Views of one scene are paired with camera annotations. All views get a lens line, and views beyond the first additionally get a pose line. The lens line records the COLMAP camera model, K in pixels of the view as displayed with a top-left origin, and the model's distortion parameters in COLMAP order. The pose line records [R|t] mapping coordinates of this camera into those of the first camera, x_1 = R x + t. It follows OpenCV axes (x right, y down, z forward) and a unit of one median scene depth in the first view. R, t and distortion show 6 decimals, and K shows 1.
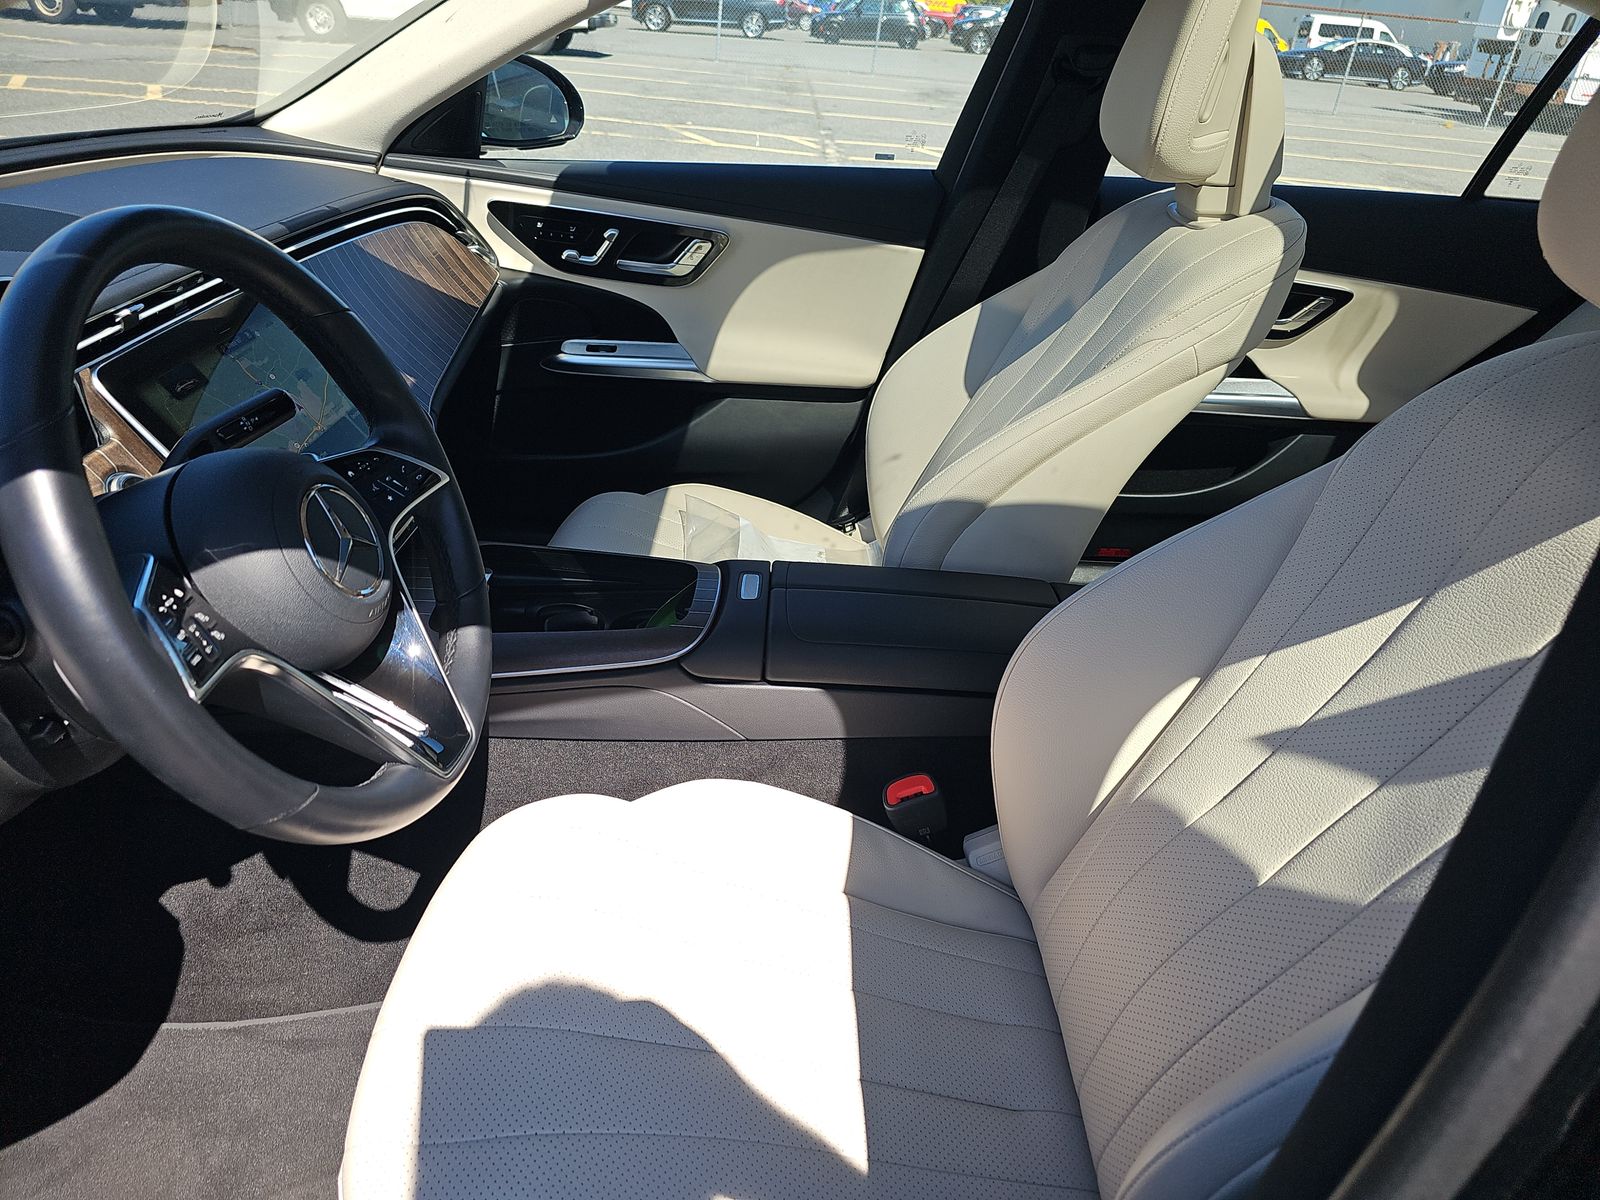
lens RADIAL K [[1074.1, 0, 813.8], [0, 1074.1, 624.1], [0, 0, 1]] dist [0.049719, -0.053628]
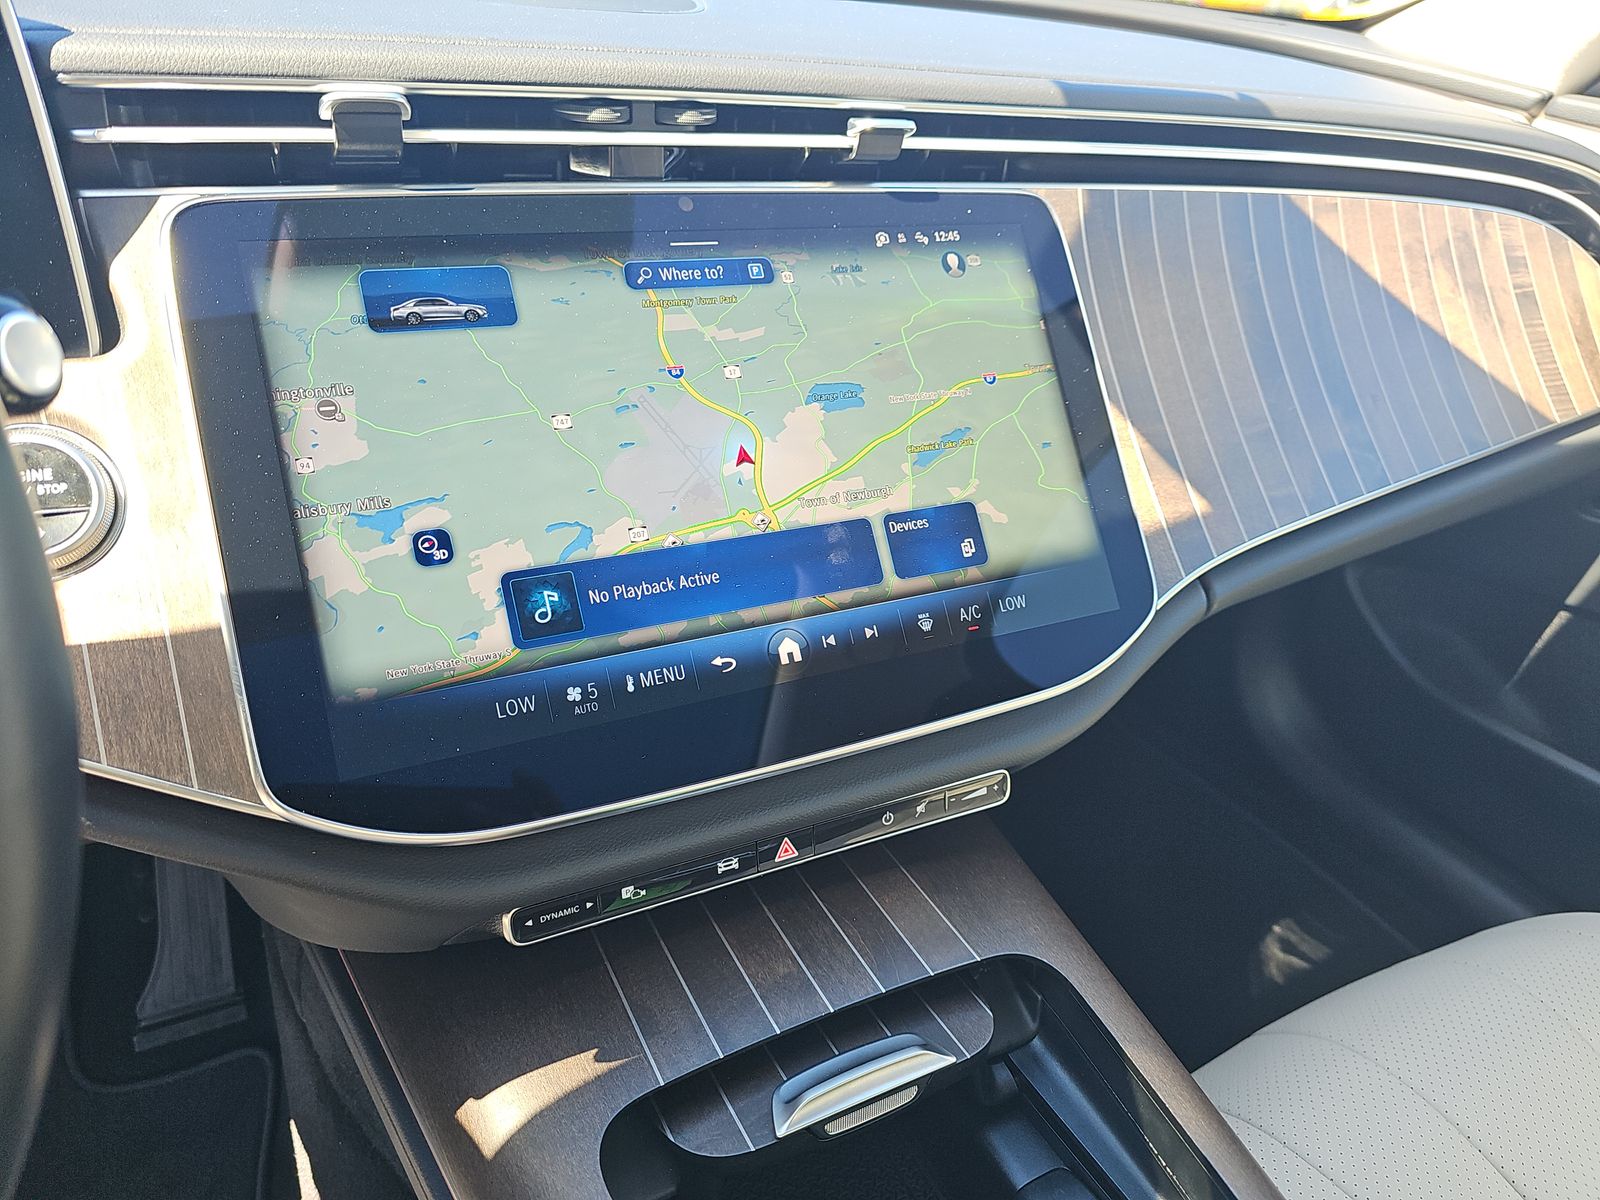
lens RADIAL K [[1074.1, 0, 807.4], [0, 1074.1, 630.7], [0, 0, 1]] dist [0.049719, -0.053628]
pose [[0.474100, 0.414968, -0.776551, -0.072775], [-0.473715, 0.863658, 0.172303, -0.136806], [0.742175, 0.286175, 0.606037, 0.480463]]
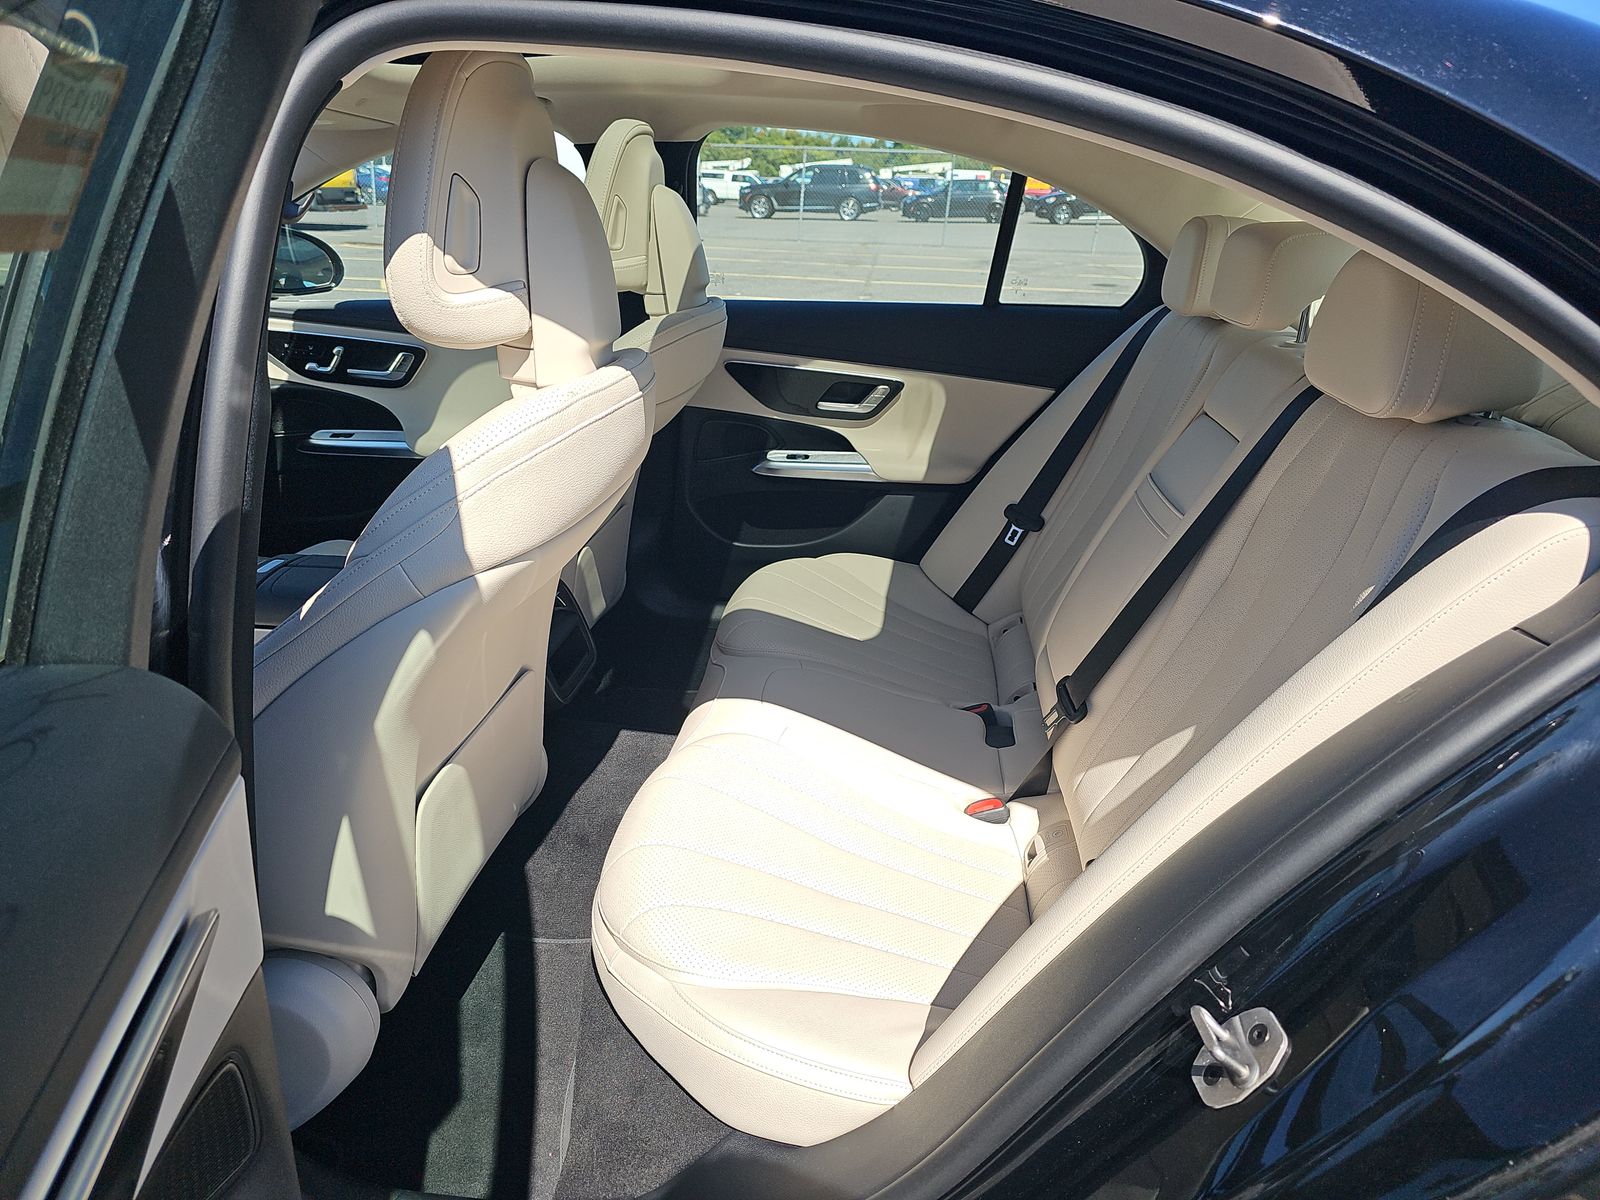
lens RADIAL K [[1074.1, 0, 785.9], [0, 1074.1, 612.4], [0, 0, 1]] dist [0.049719, -0.053628]
pose [[0.992987, -0.000837, -0.118221, 0.507363], [-0.016578, 0.989109, -0.146251, 0.144483], [0.117056, 0.147185, 0.982158, -0.202935]]
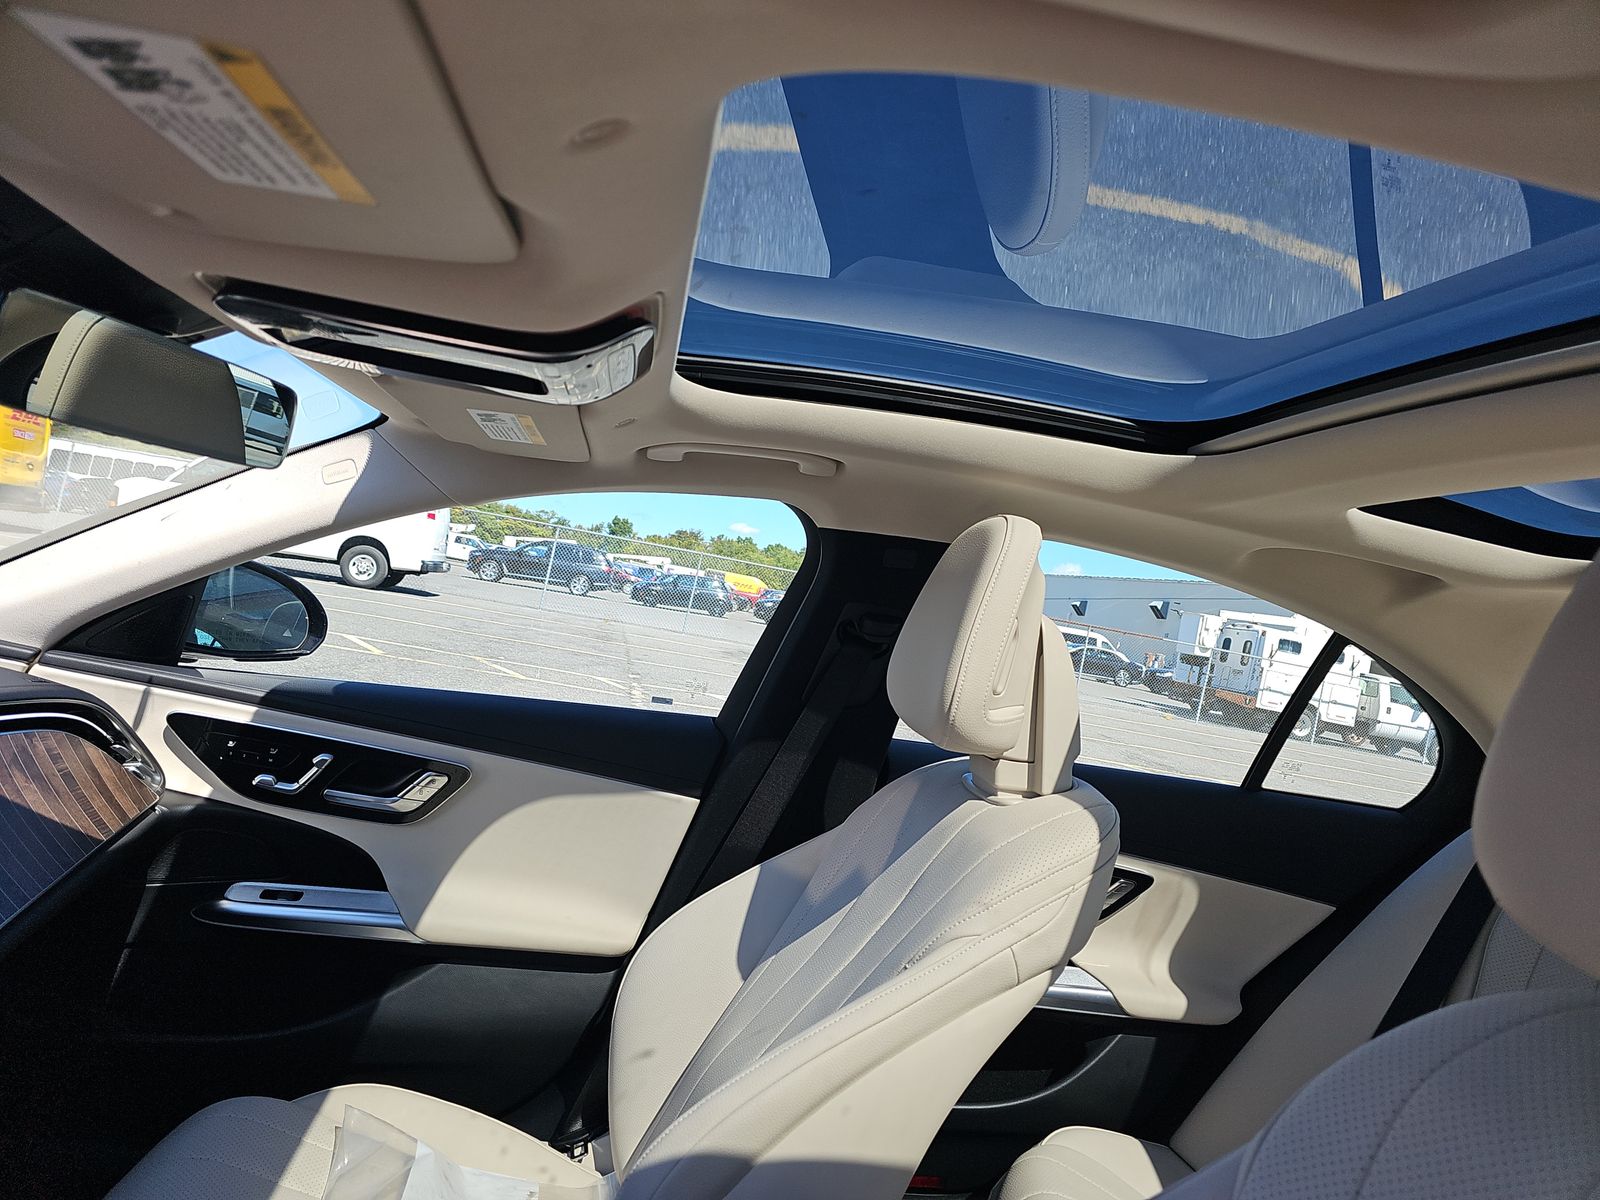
lens RADIAL K [[1074.1, 0, 826.8], [0, 1074.1, 600.2], [0, 0, 1]] dist [0.049719, -0.053628]
pose [[0.979542, 0.097812, 0.175870, 0.033331], [-0.000619, 0.875394, -0.483410, -0.062832], [-0.201238, 0.473411, 0.857546, 0.142965]]
